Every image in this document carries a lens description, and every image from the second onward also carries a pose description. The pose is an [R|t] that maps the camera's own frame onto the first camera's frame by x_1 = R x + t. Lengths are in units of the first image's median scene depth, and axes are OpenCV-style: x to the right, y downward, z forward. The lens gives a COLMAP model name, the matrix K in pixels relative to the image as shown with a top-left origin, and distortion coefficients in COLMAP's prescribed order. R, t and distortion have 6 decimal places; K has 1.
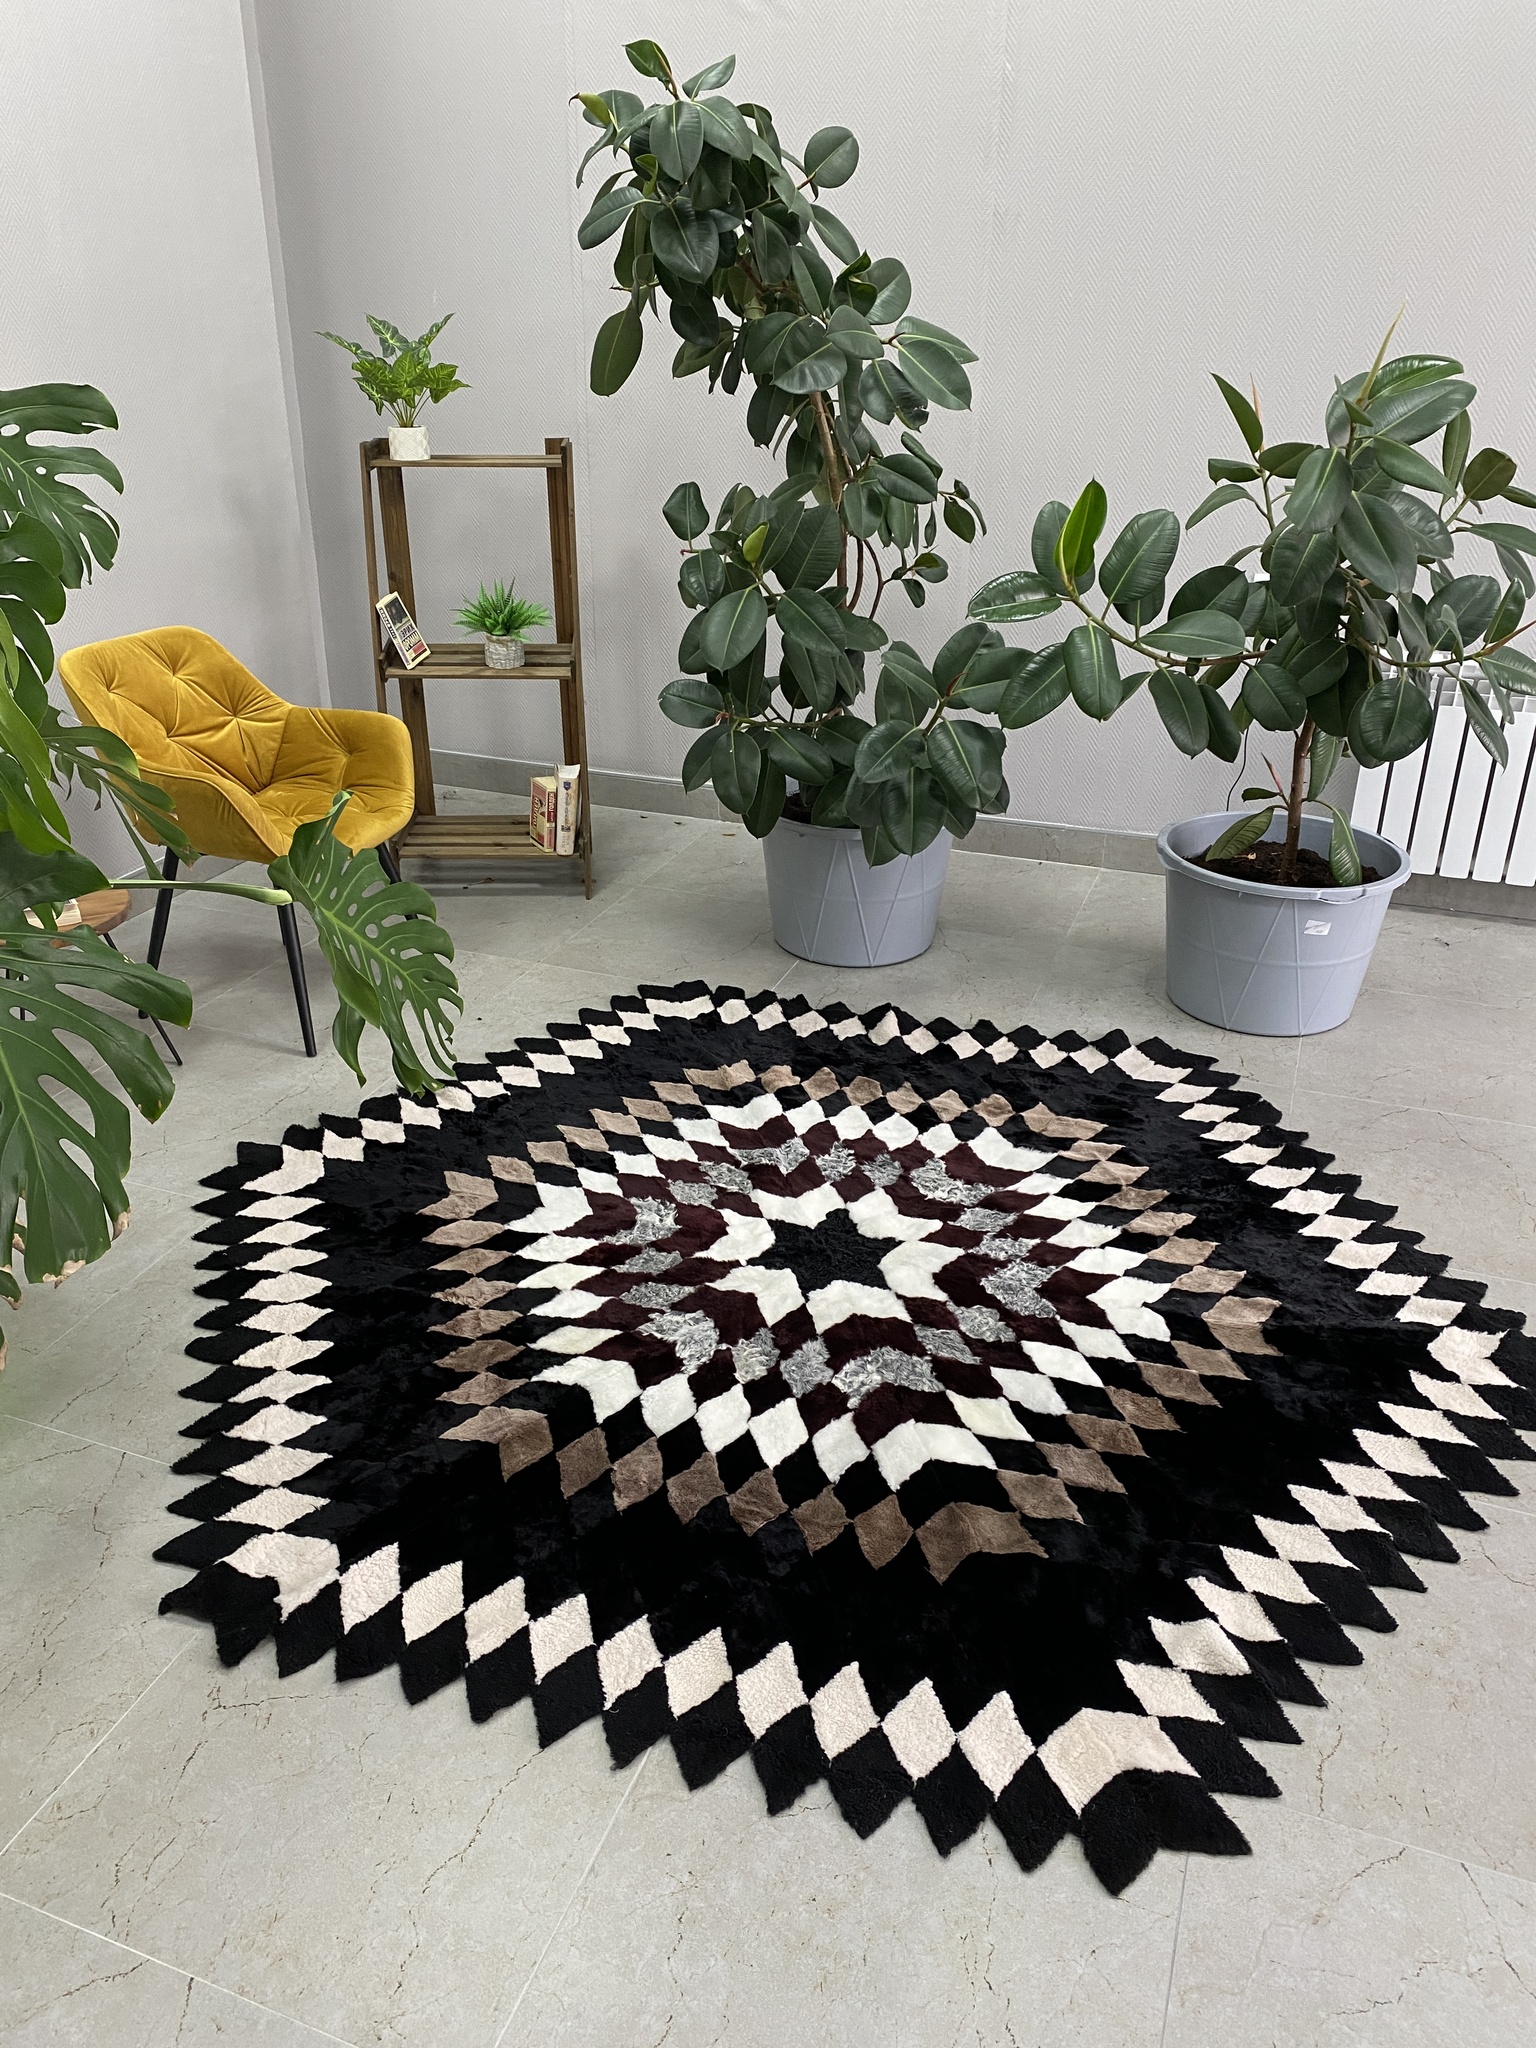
lens RADIAL K [[1549.8, 0, 750.8], [0, 1549.8, 1023.2], [0, 0, 1]] dist [0.034364, -0.042177]
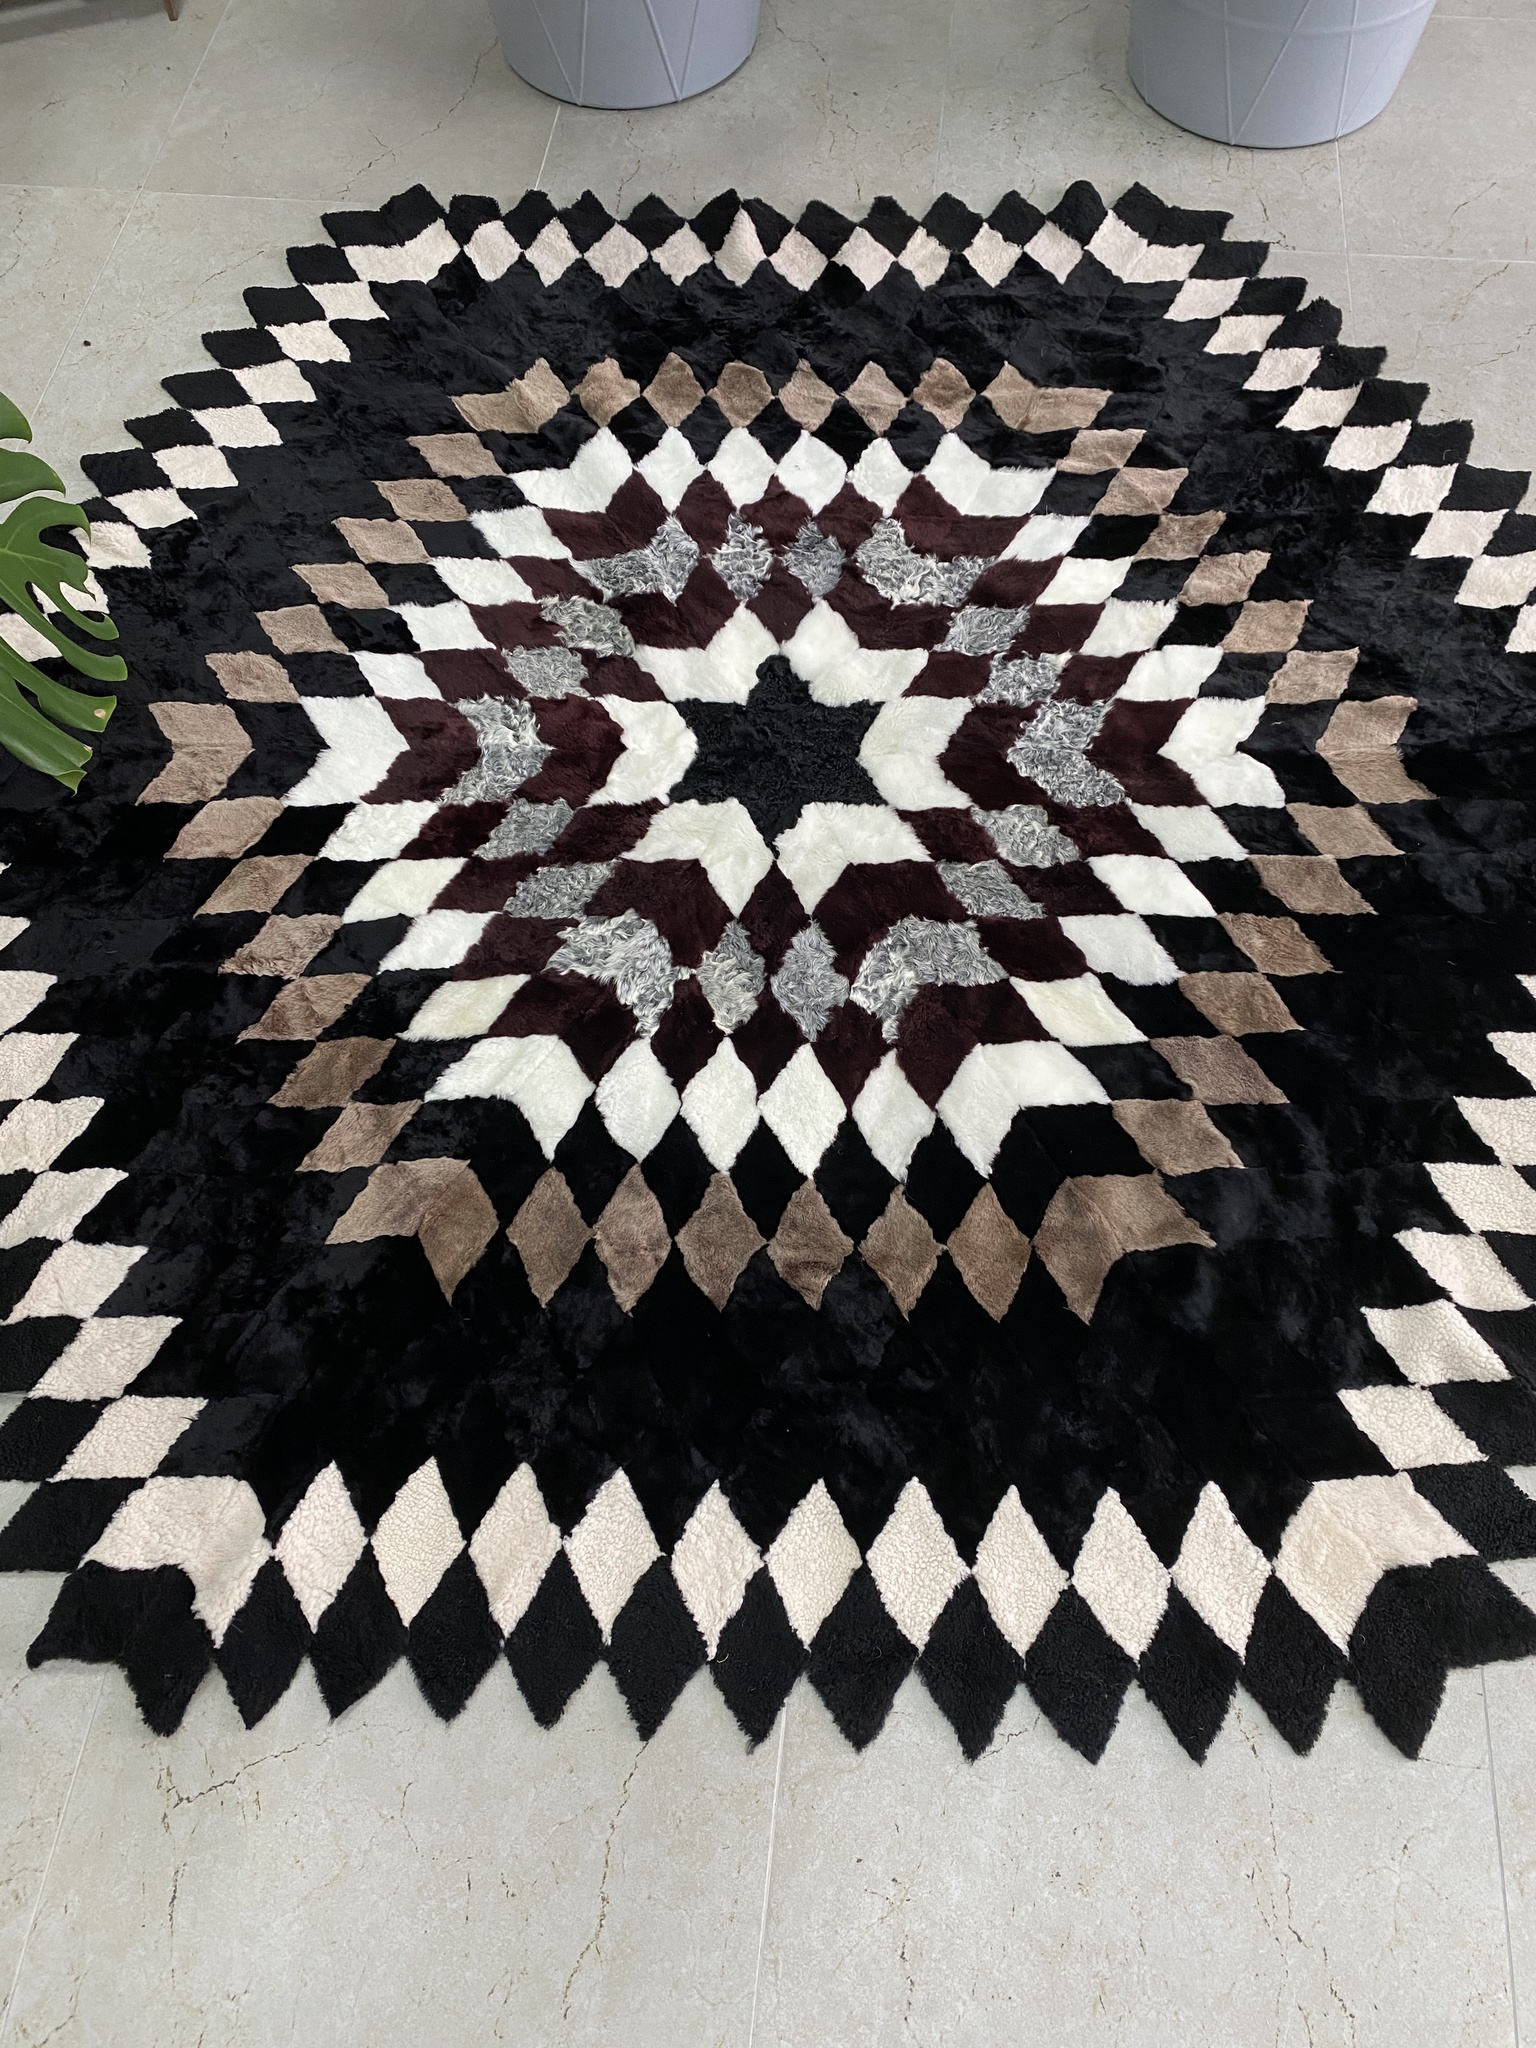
lens RADIAL K [[1549.8, 0, 791.8], [0, 1549.8, 1013.8], [0, 0, 1]] dist [0.034364, -0.042177]
pose [[0.966768, -0.235781, 0.098831, -0.039683], [0.133197, 0.794495, 0.592483, -0.162586], [-0.218217, -0.559629, 0.799498, 0.398812]]
